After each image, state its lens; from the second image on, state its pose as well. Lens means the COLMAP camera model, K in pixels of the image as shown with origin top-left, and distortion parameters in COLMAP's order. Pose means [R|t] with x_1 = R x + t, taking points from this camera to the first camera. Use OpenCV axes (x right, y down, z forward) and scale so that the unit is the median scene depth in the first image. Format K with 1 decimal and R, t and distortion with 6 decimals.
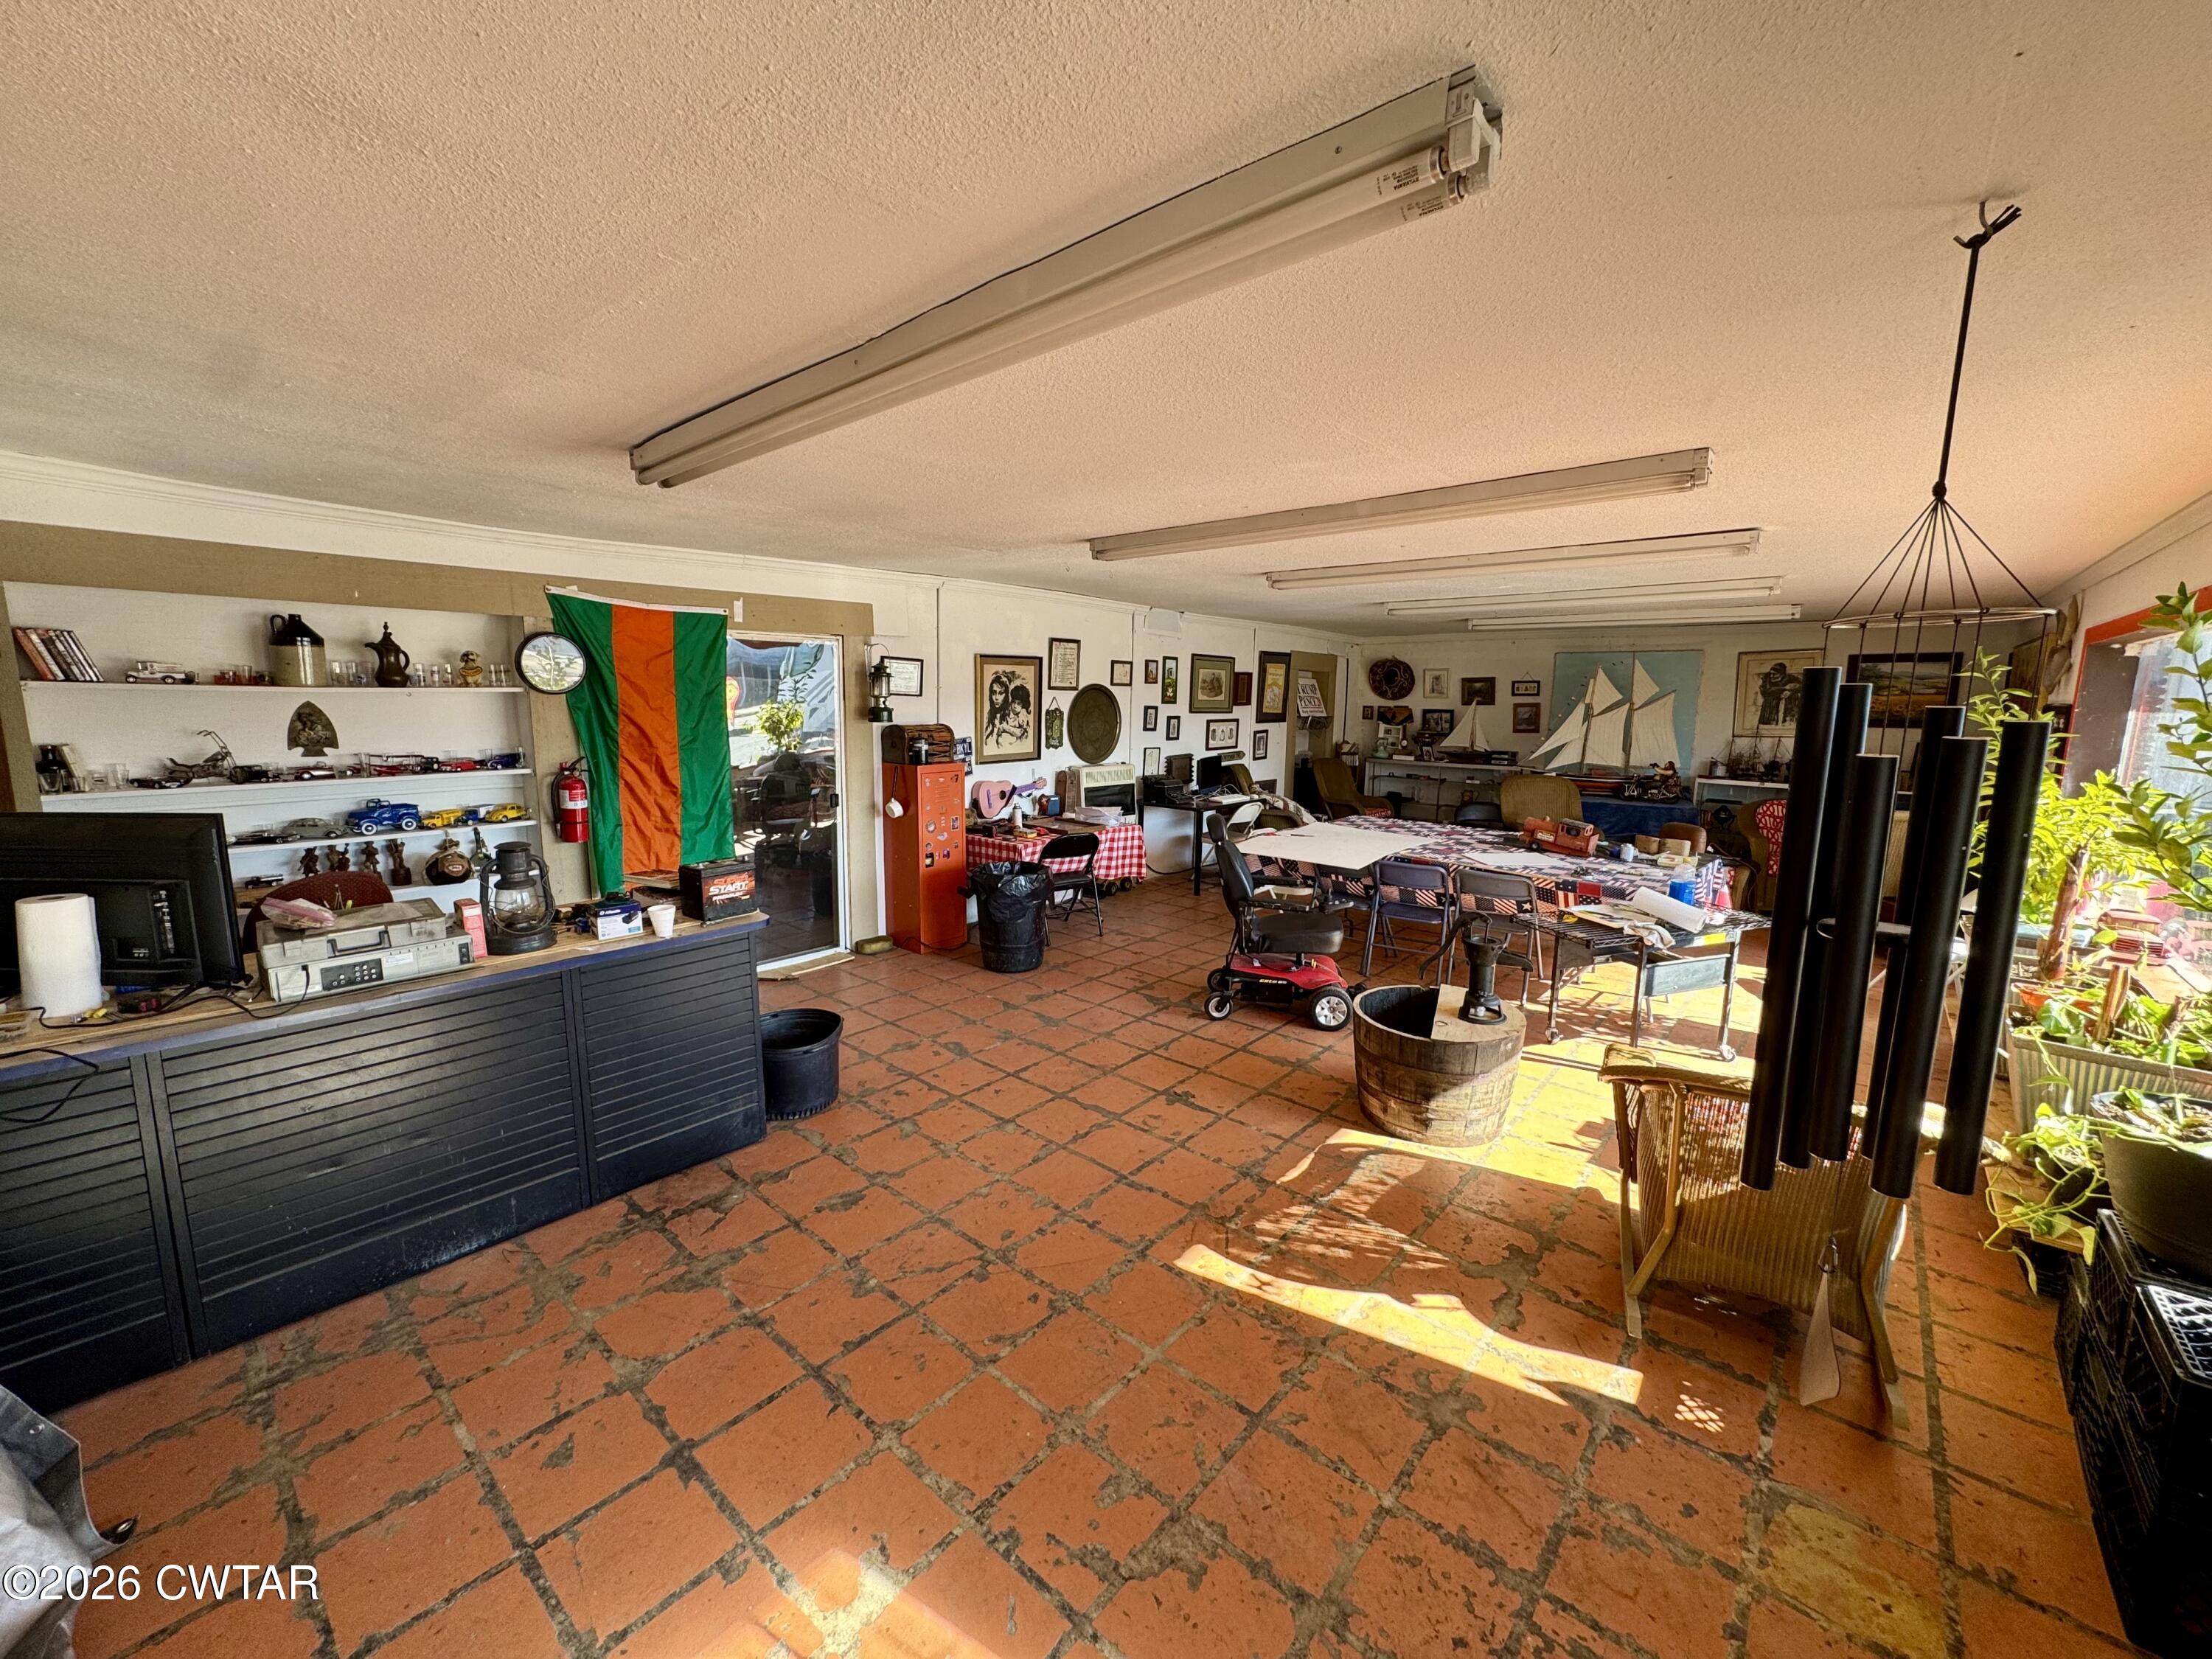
lens RADIAL K [[874.8, 0, 1103.6], [0, 874.8, 828.0], [0, 0, 1]] dist [-0.003993, 0.000014]
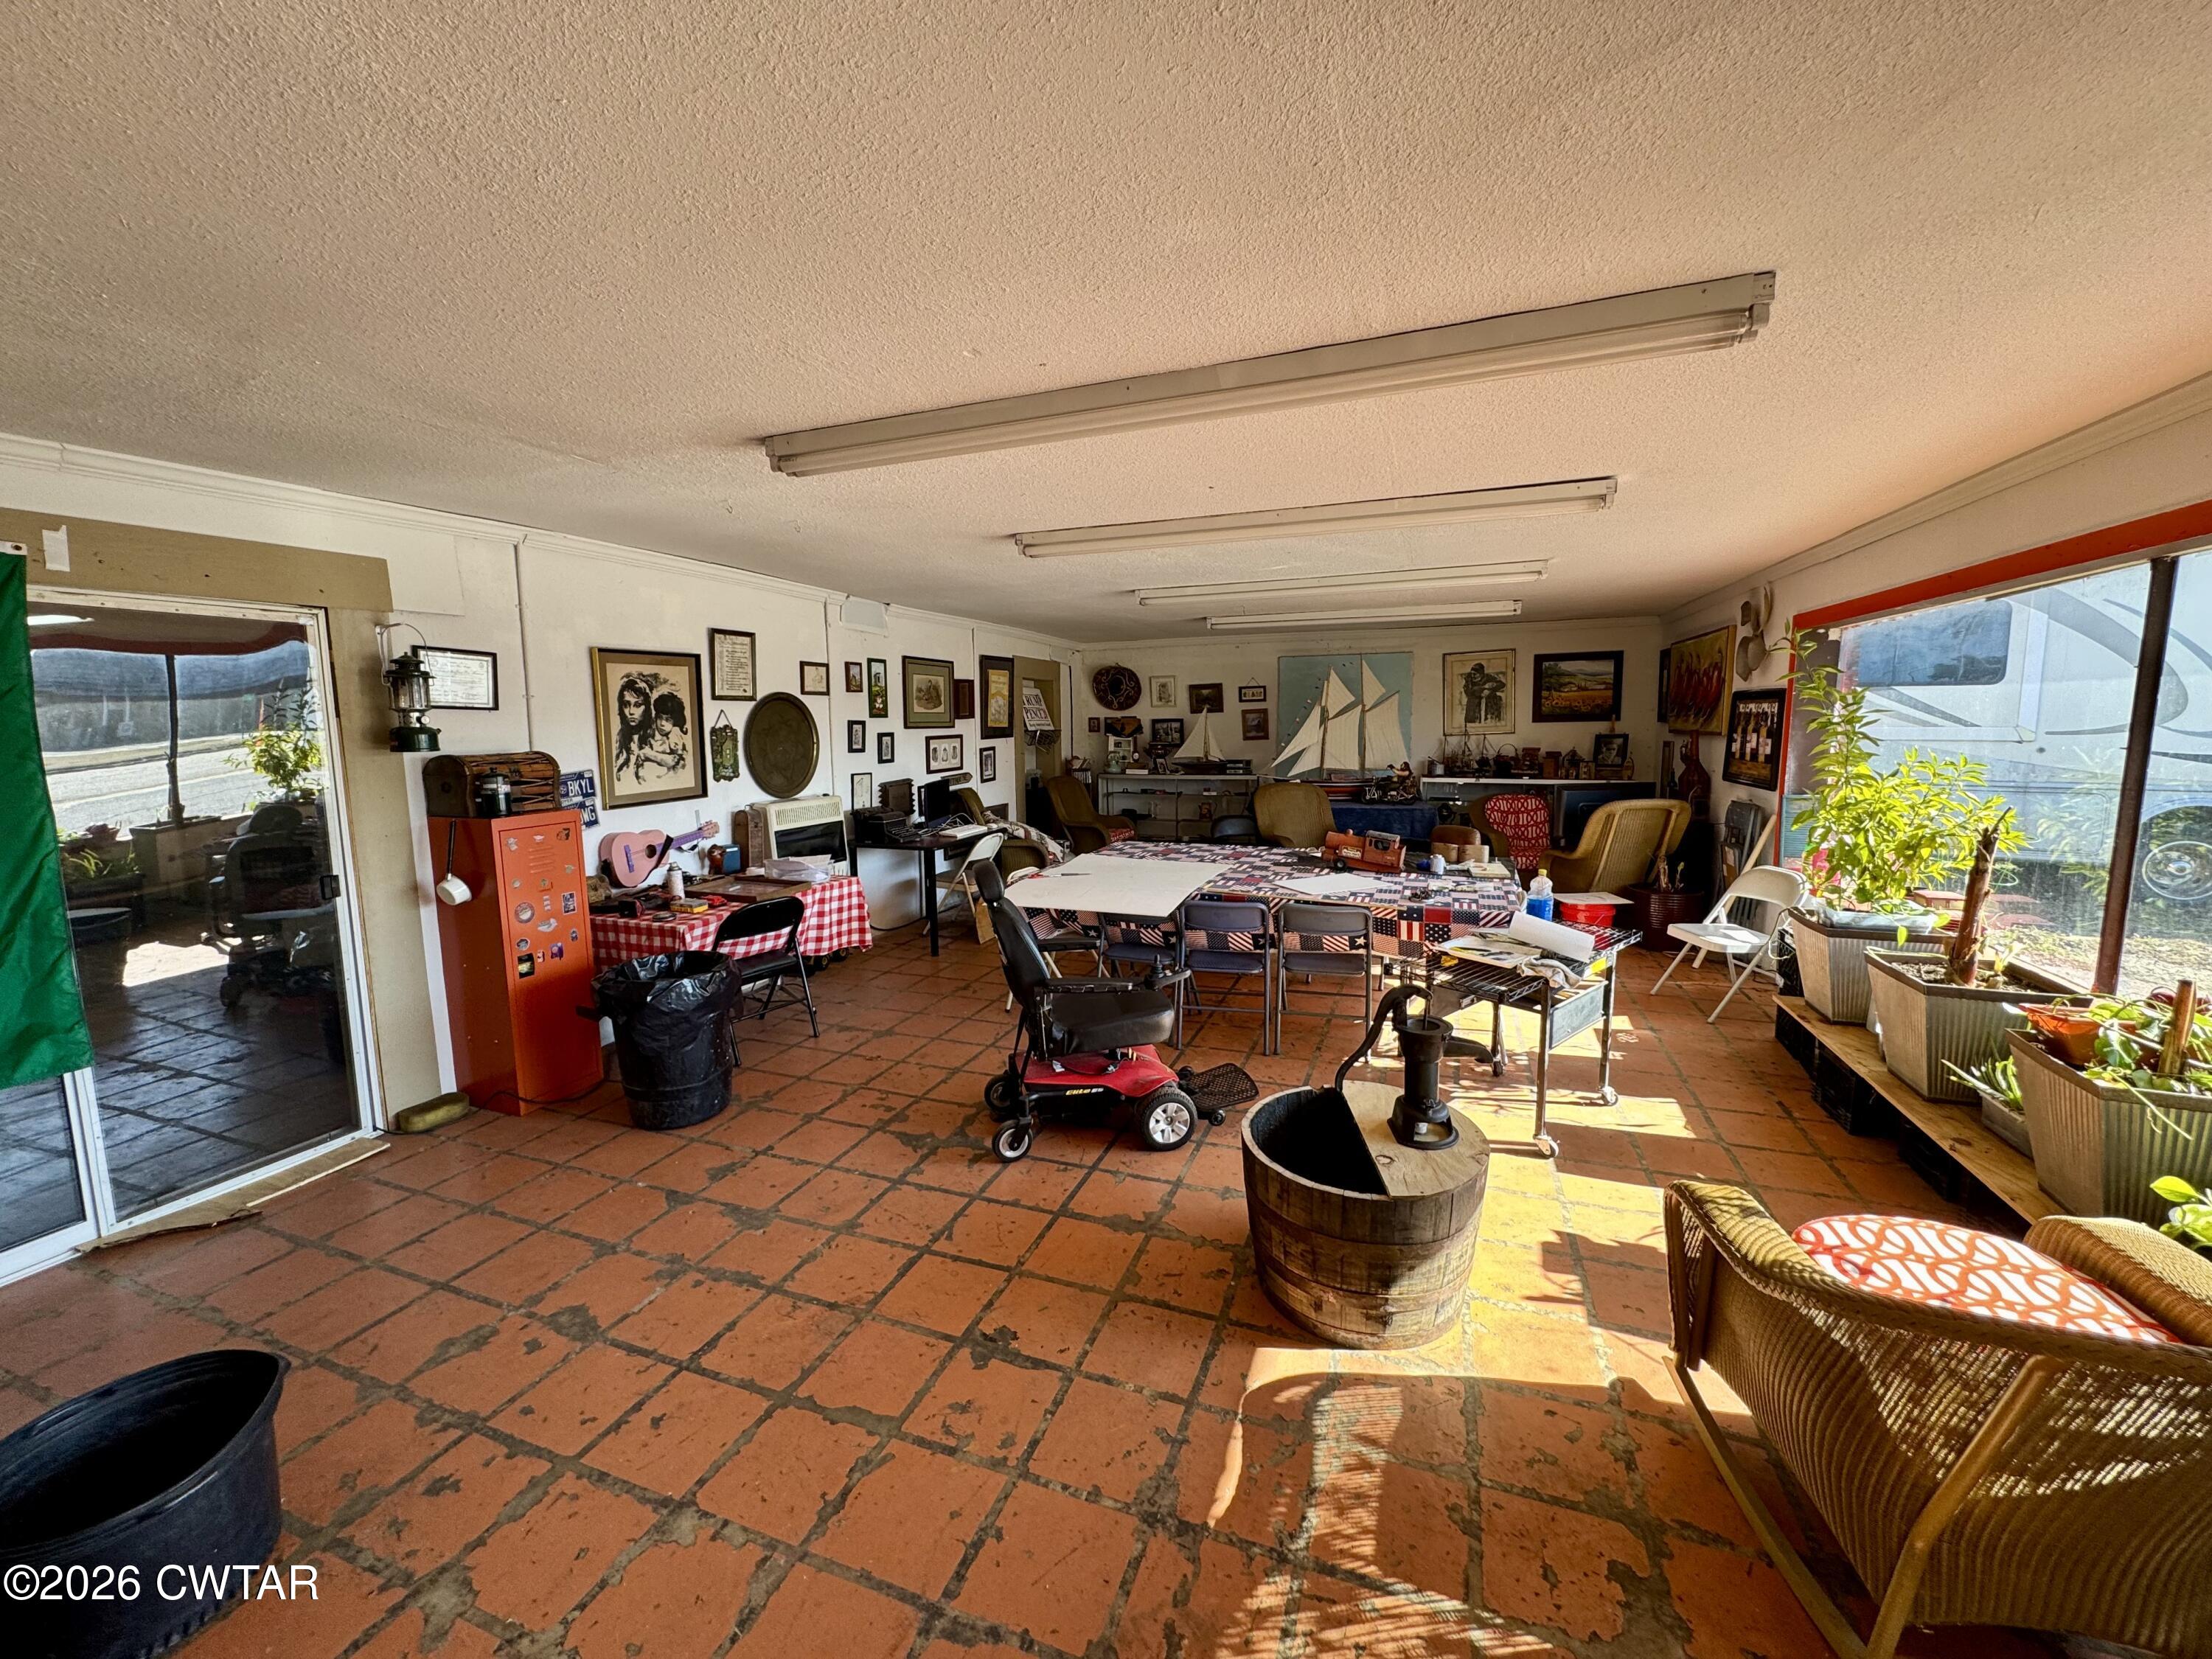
lens RADIAL K [[874.8, 0, 1108.5], [0, 874.8, 826.6], [0, 0, 1]] dist [-0.003993, 0.000014]
pose [[0.936679, -0.068754, 0.343374, -0.014682], [0.078076, 0.996858, -0.013380, -0.023945], [-0.341375, 0.039342, 0.939103, 0.275431]]
